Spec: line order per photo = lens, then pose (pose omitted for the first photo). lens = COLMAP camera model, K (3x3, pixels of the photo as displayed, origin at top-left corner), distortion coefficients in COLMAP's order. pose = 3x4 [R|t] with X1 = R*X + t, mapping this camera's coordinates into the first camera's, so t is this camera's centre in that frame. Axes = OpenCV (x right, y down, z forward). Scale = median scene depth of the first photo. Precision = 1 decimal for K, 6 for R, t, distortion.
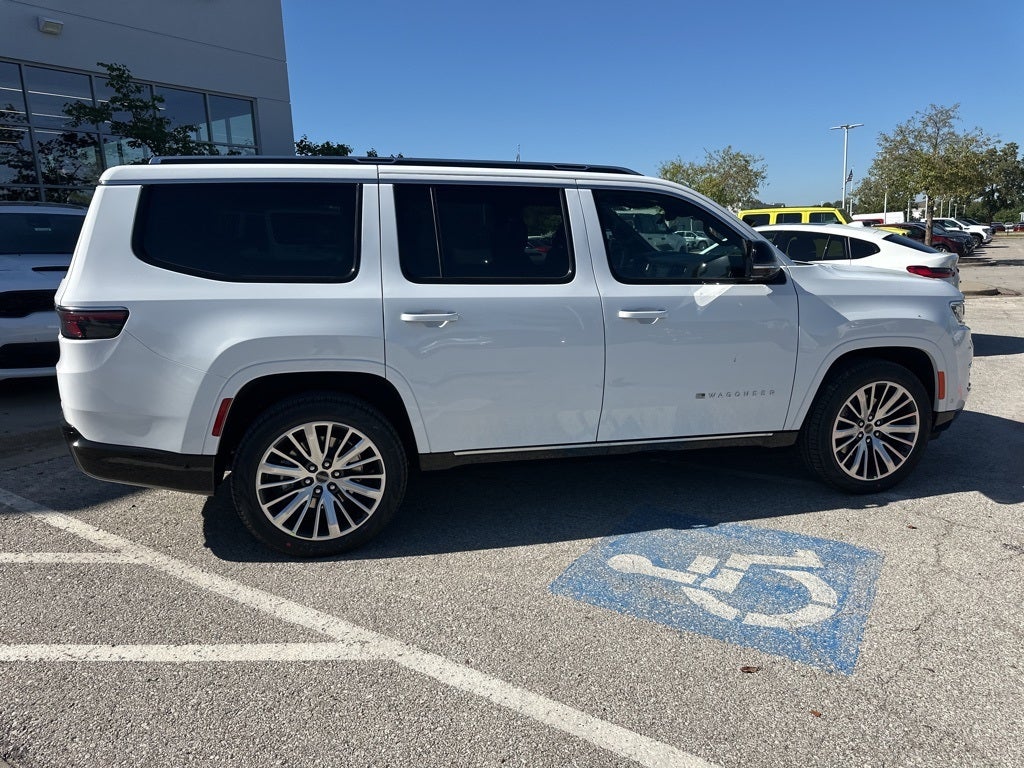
lens RADIAL K [[721.7, 0, 513.9], [0, 721.7, 379.4], [0, 0, 1]] dist [0.045872, -0.055326]
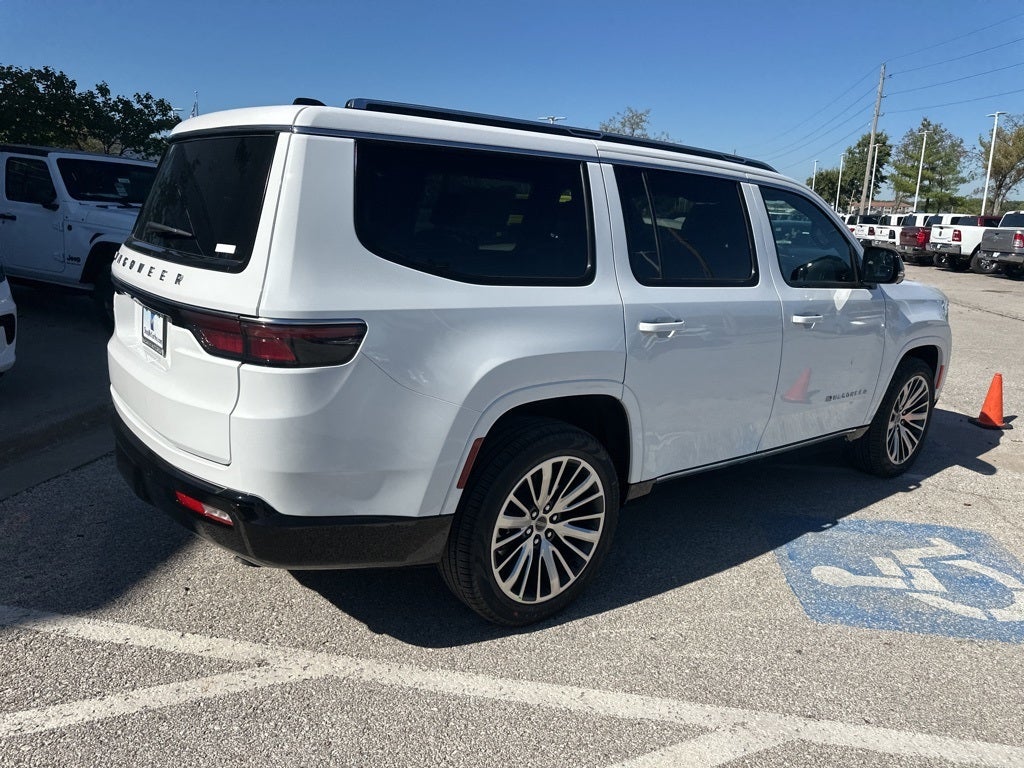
lens RADIAL K [[721.7, 0, 512.2], [0, 721.7, 379.0], [0, 0, 1]] dist [0.045872, -0.055326]
pose [[0.908054, -0.035181, 0.417373, -0.625228], [0.018831, 0.998888, 0.043229, -0.062564], [-0.418429, -0.031395, 0.907707, 0.286170]]
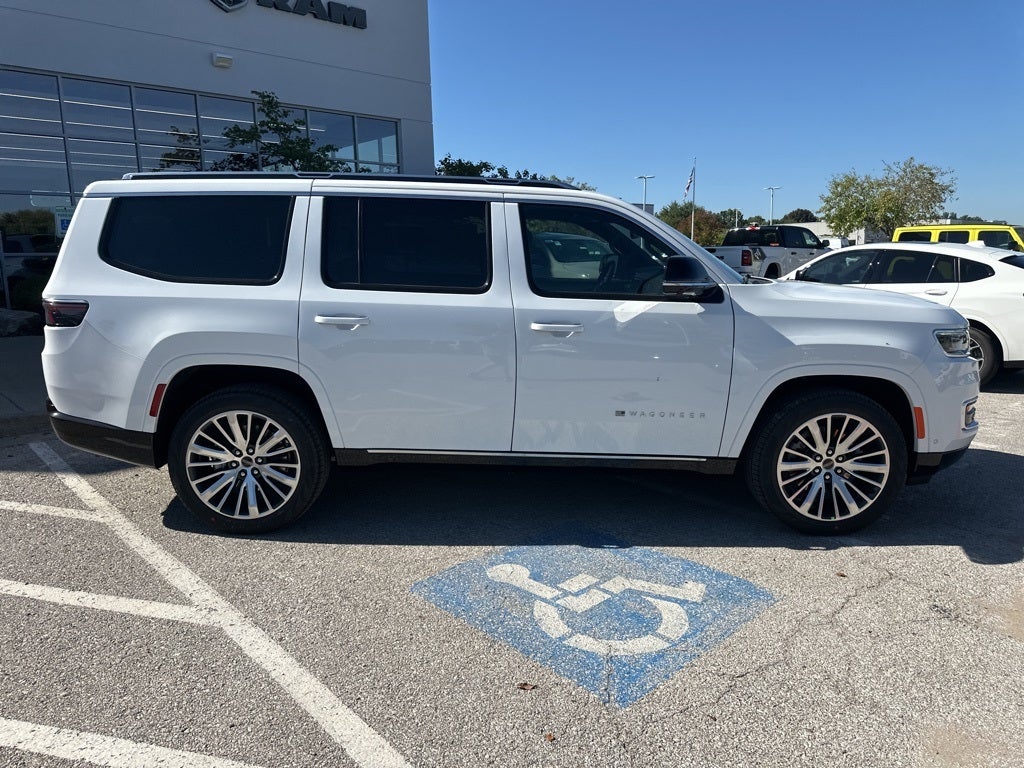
lens RADIAL K [[721.7, 0, 511.7], [0, 721.7, 380.0], [0, 0, 1]] dist [0.045872, -0.055326]
pose [[0.970097, 0.060148, -0.235146, 0.377086], [-0.064430, 0.997866, -0.010564, -0.003043], [0.234009, 0.025399, 0.971903, 0.019252]]
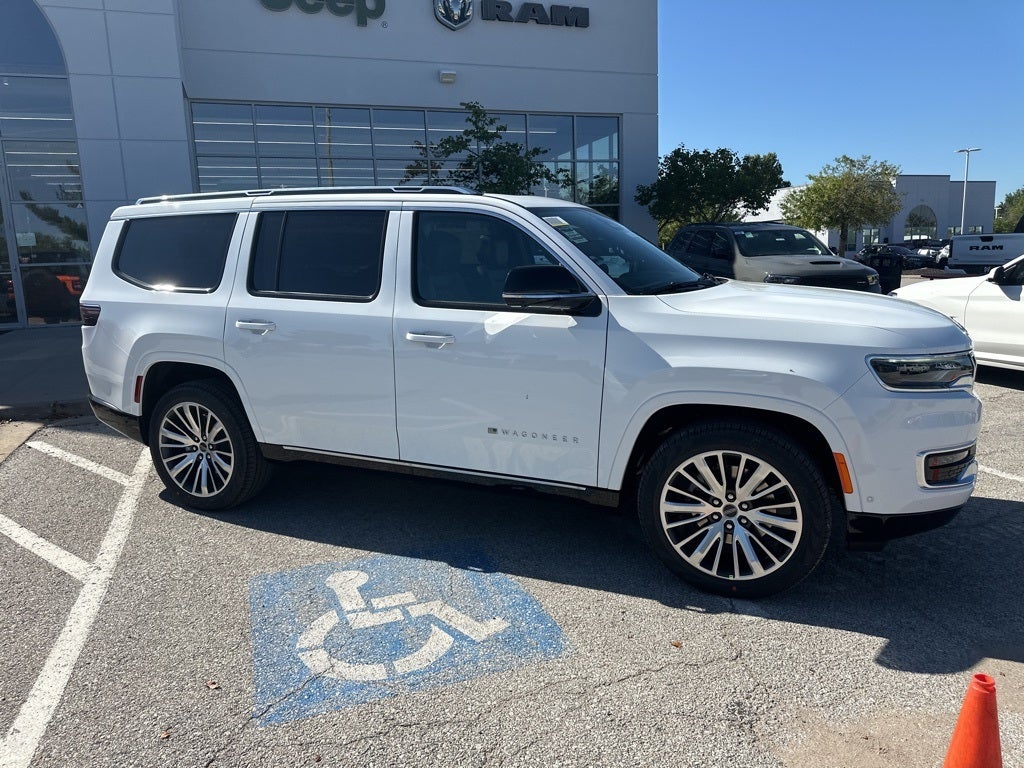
lens RADIAL K [[721.7, 0, 510.1], [0, 721.7, 384.8], [0, 0, 1]] dist [0.045872, -0.055326]
pose [[0.794347, 0.113626, -0.596742, 0.902849], [-0.111403, 0.992939, 0.040773, -0.083681], [0.597161, 0.034091, 0.801397, 0.301679]]
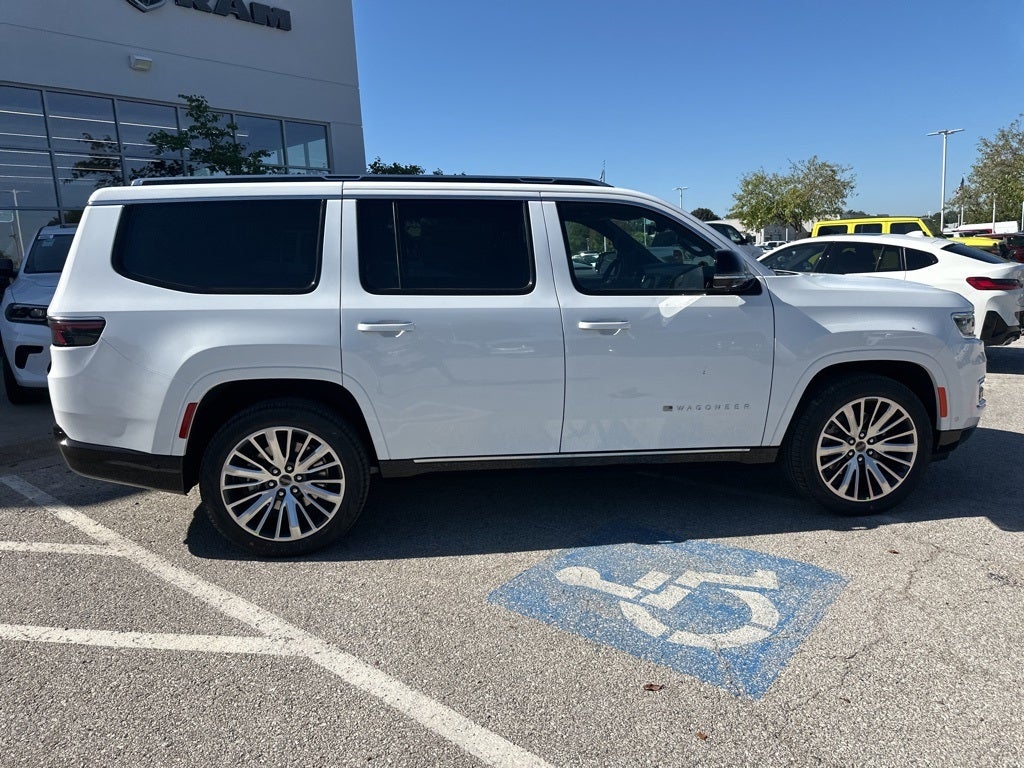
lens RADIAL K [[721.7, 0, 512.0], [0, 721.7, 379.7], [0, 0, 1]] dist [0.045872, -0.055326]
pose [[0.992276, 0.010795, -0.123583, 0.186363], [-0.013442, 0.999697, -0.020607, 0.007328], [0.123323, 0.022109, 0.992120, 0.001861]]
